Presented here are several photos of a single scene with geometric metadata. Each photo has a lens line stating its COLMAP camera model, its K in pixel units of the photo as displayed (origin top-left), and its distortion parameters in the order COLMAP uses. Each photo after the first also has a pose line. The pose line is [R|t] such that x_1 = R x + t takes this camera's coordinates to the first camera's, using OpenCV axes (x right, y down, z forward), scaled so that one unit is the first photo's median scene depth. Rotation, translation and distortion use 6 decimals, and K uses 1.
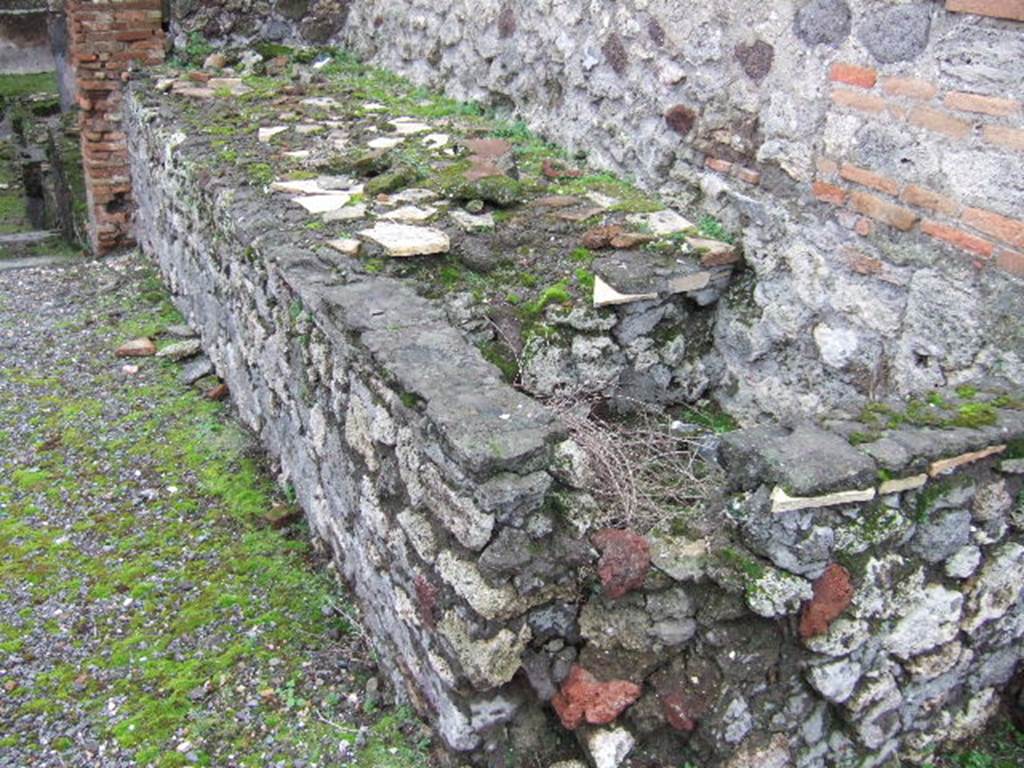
lens RADIAL K [[1062.9, 0, 511.8], [0, 1062.9, 387.3], [0, 0, 1]] dist [-0.054247, 0.000000]
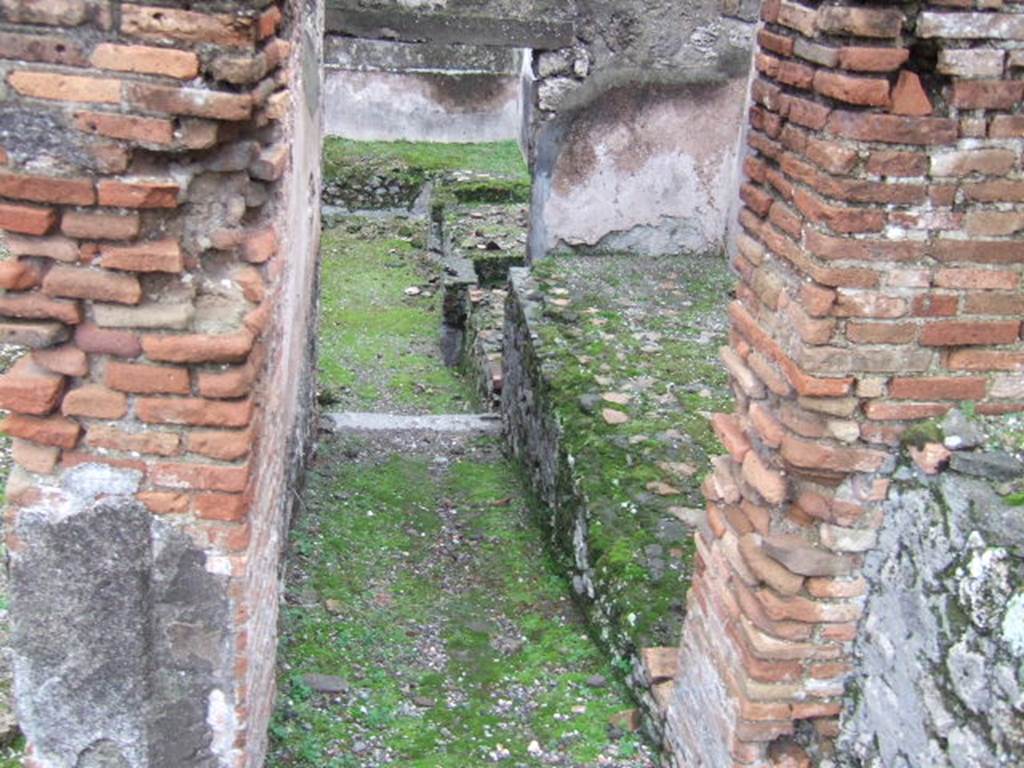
lens RADIAL K [[1062.9, 0, 511.5], [0, 1062.9, 384.3], [0, 0, 1]] dist [-0.054247, 0.000000]
pose [[0.940921, 0.148482, -0.304337, -0.318398], [-0.164410, 0.986016, -0.027244, -0.231745], [0.296036, 0.075670, 0.952175, 0.513279]]
